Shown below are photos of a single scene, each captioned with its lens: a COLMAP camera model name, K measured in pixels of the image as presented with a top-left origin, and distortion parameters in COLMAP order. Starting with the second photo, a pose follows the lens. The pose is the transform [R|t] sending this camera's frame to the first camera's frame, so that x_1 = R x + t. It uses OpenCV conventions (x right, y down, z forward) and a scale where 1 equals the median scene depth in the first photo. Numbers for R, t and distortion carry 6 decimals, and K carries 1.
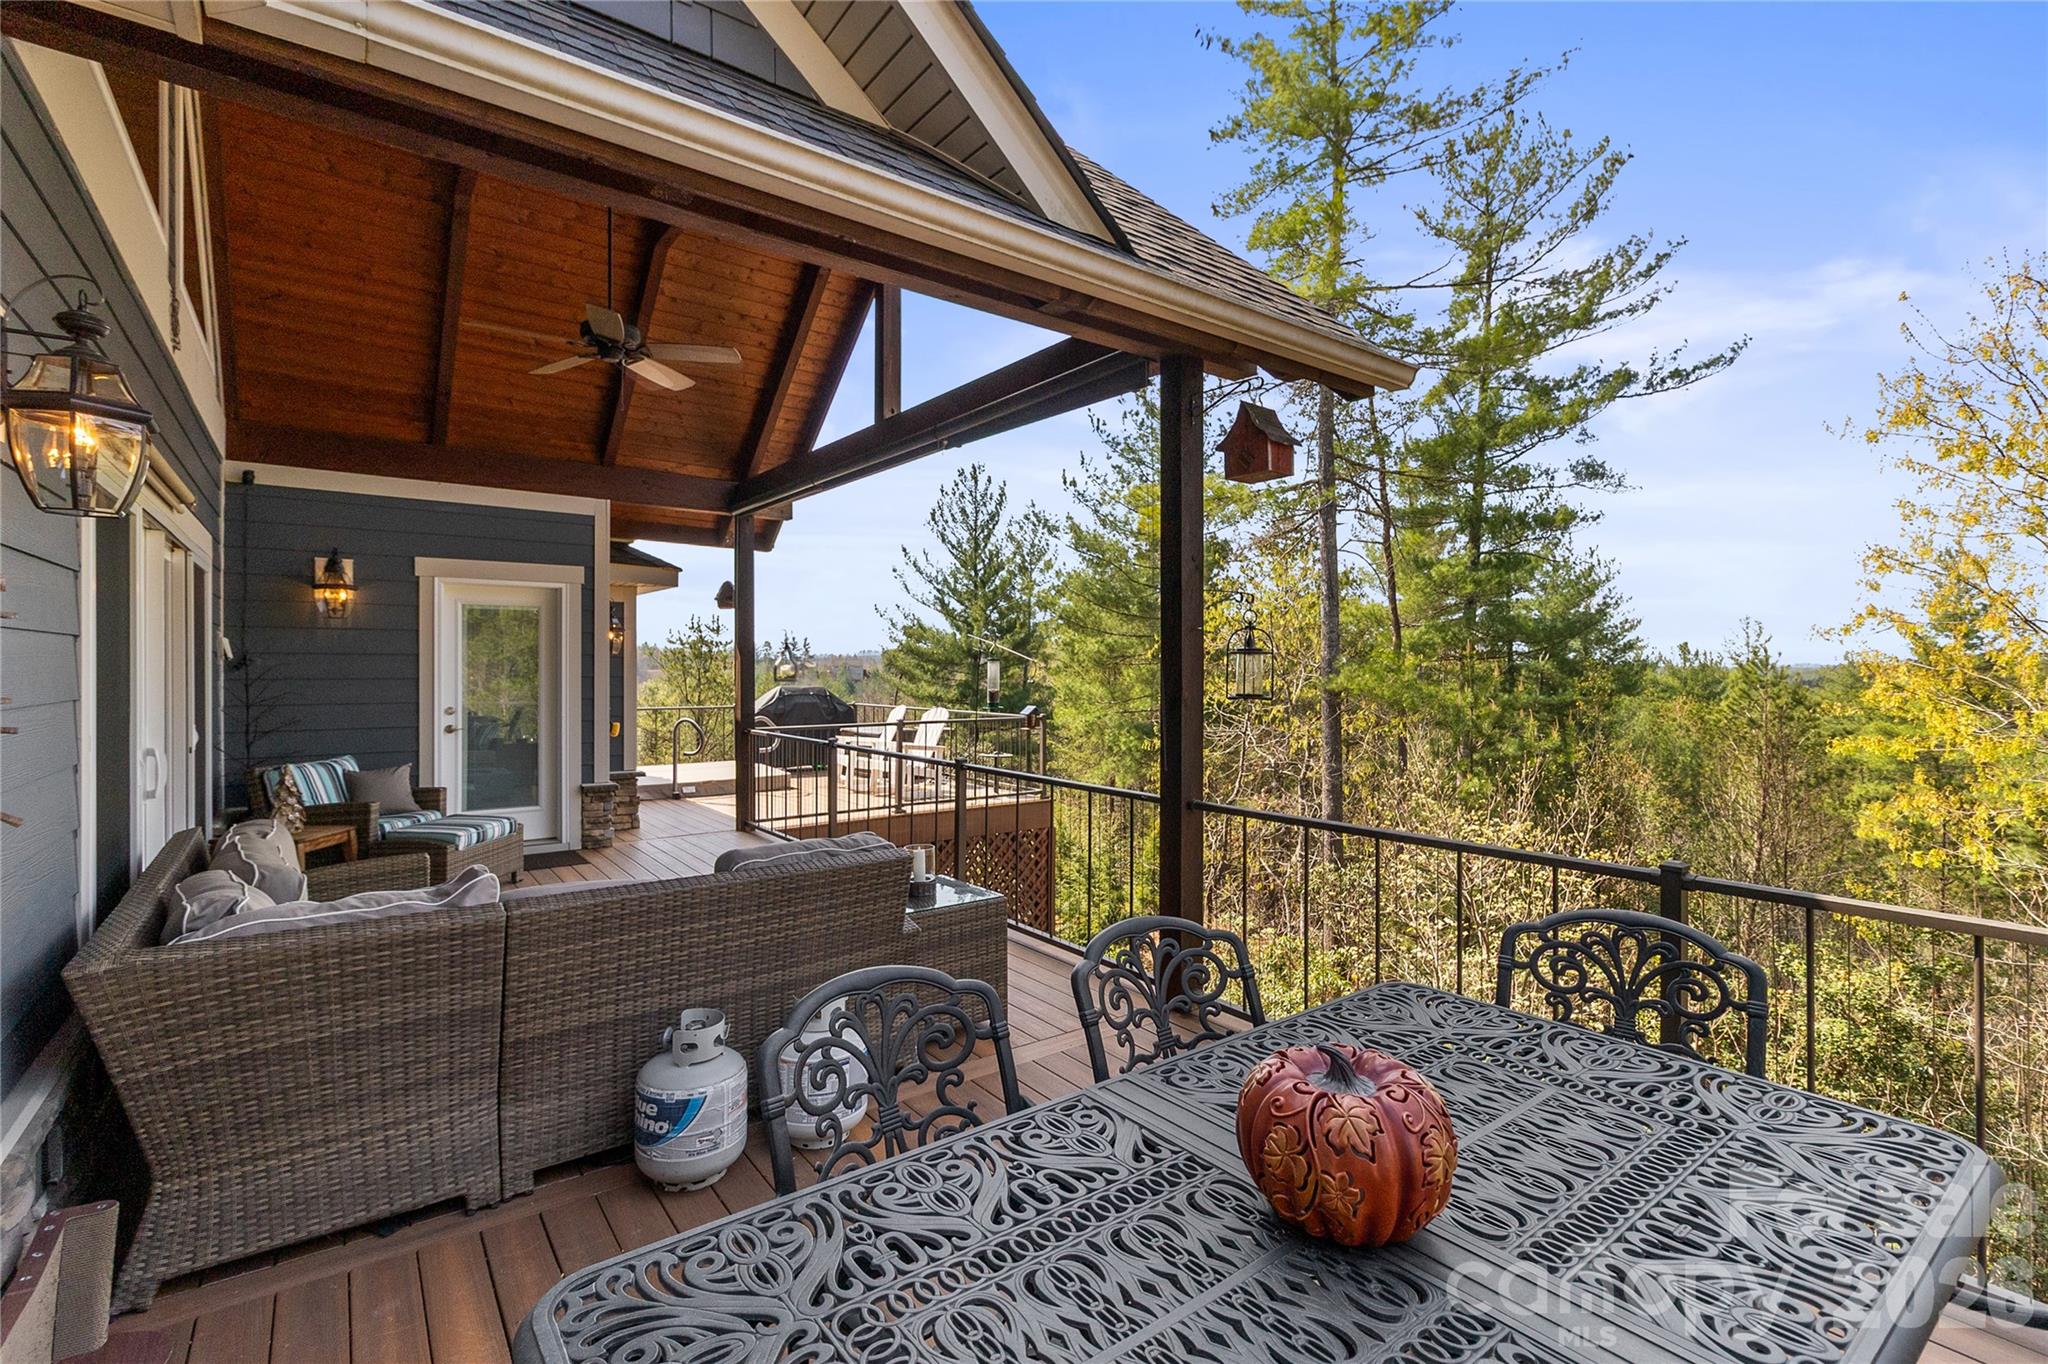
lens RADIAL K [[939.1, 0, 1024.9], [0, 939.1, 679.4], [0, 0, 1]] dist [0.000919, 0.000012]
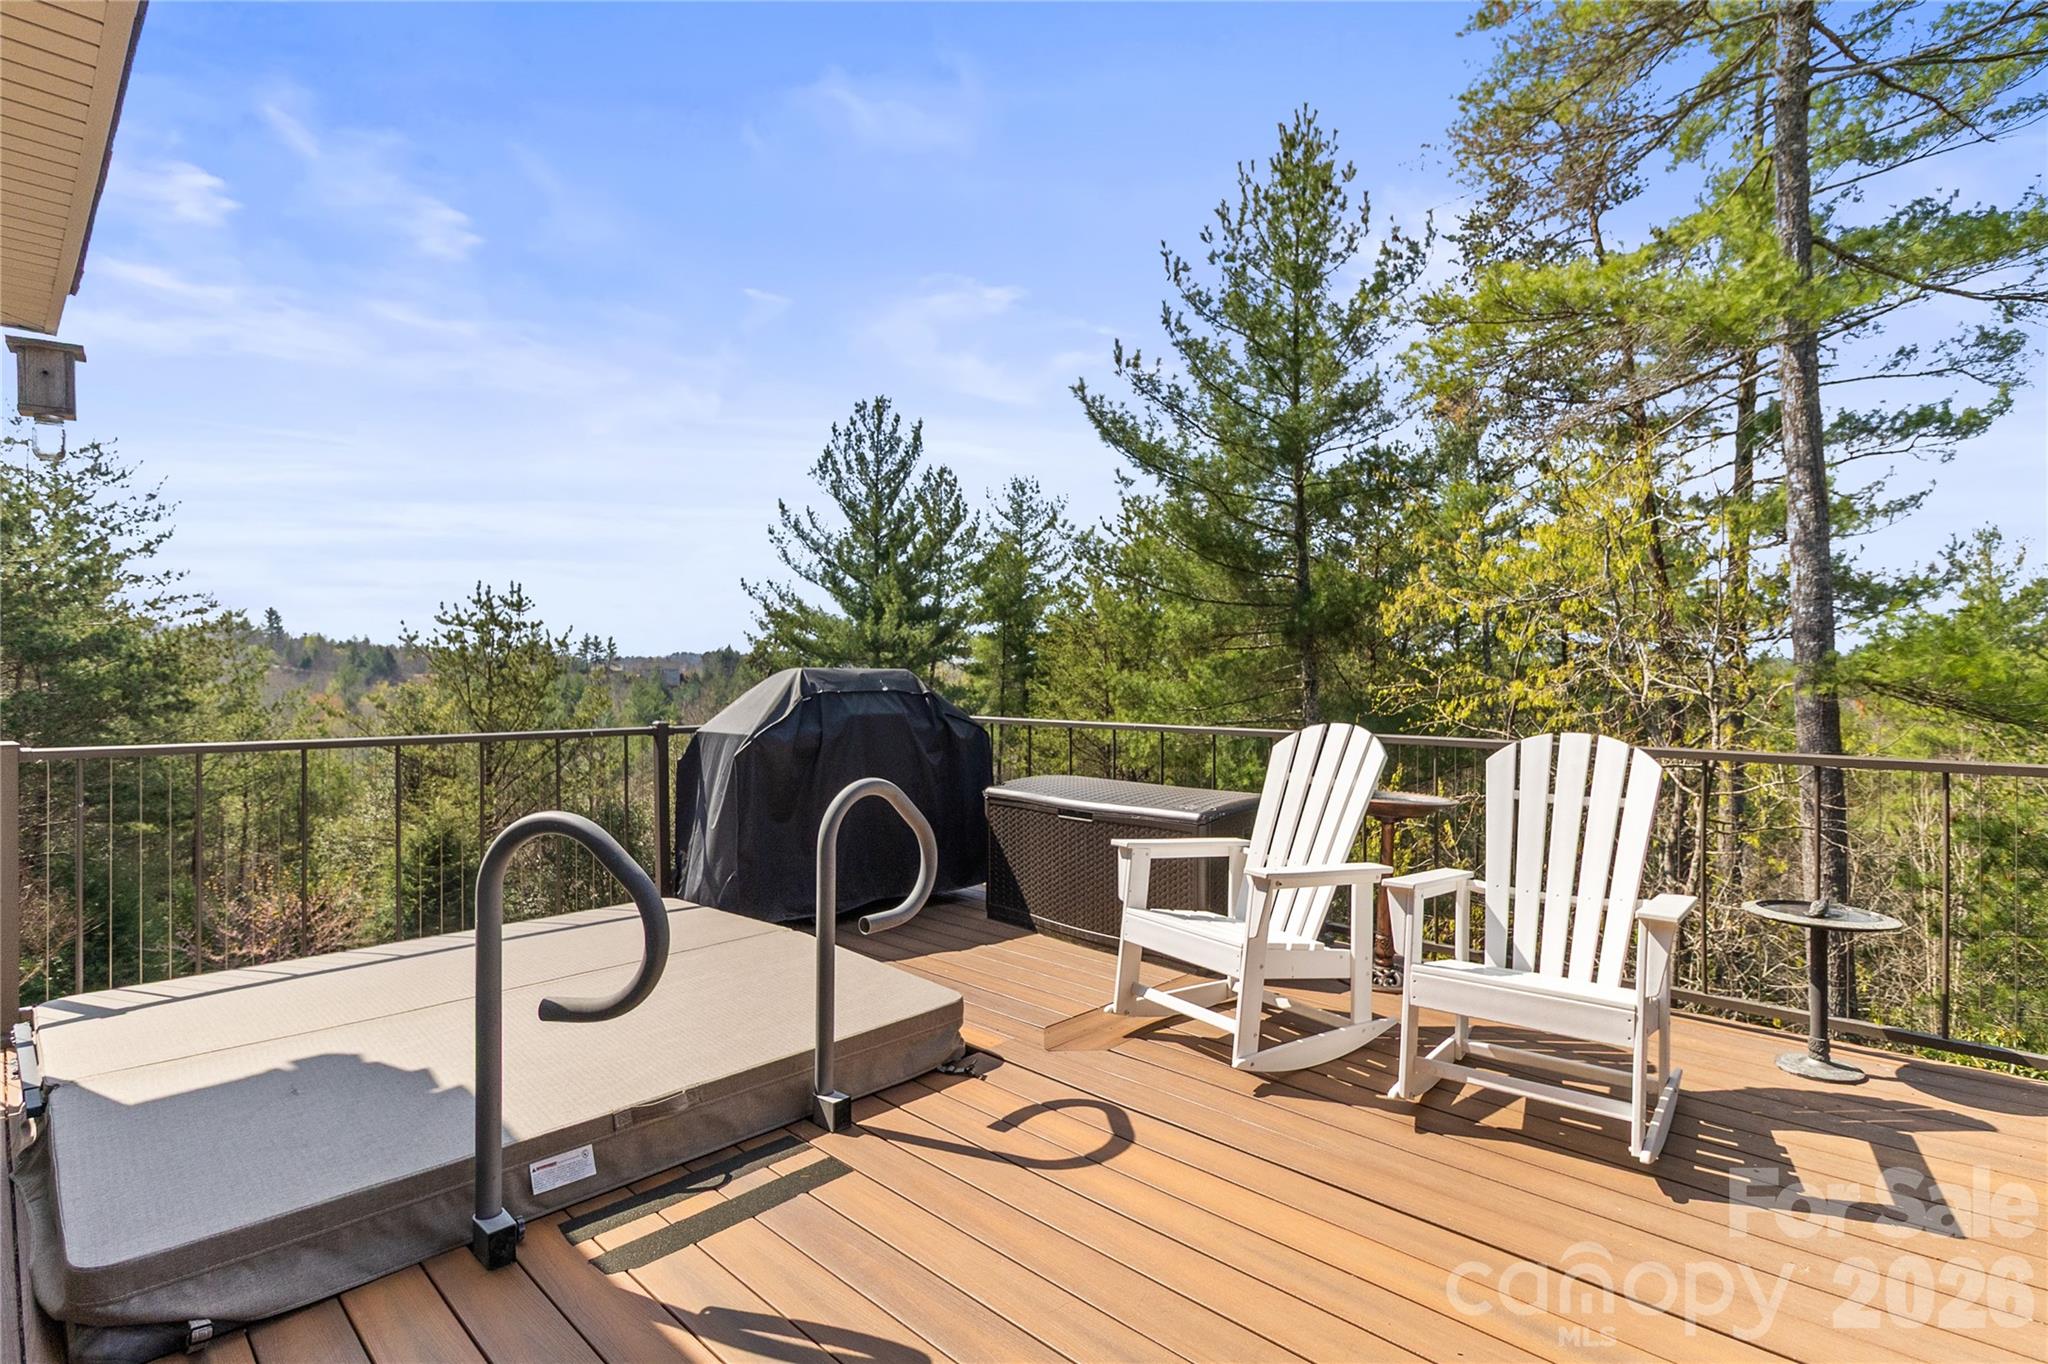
lens RADIAL K [[983.3, 0, 1026.3], [0, 983.3, 679.6], [0, 0, 1]] dist [0.002936, -0.000046]
pose [[0.984650, -0.002471, 0.174525, -0.073836], [0.003414, 0.999981, -0.005101, 0.004557], [-0.174510, 0.005618, 0.984639, 0.193554]]
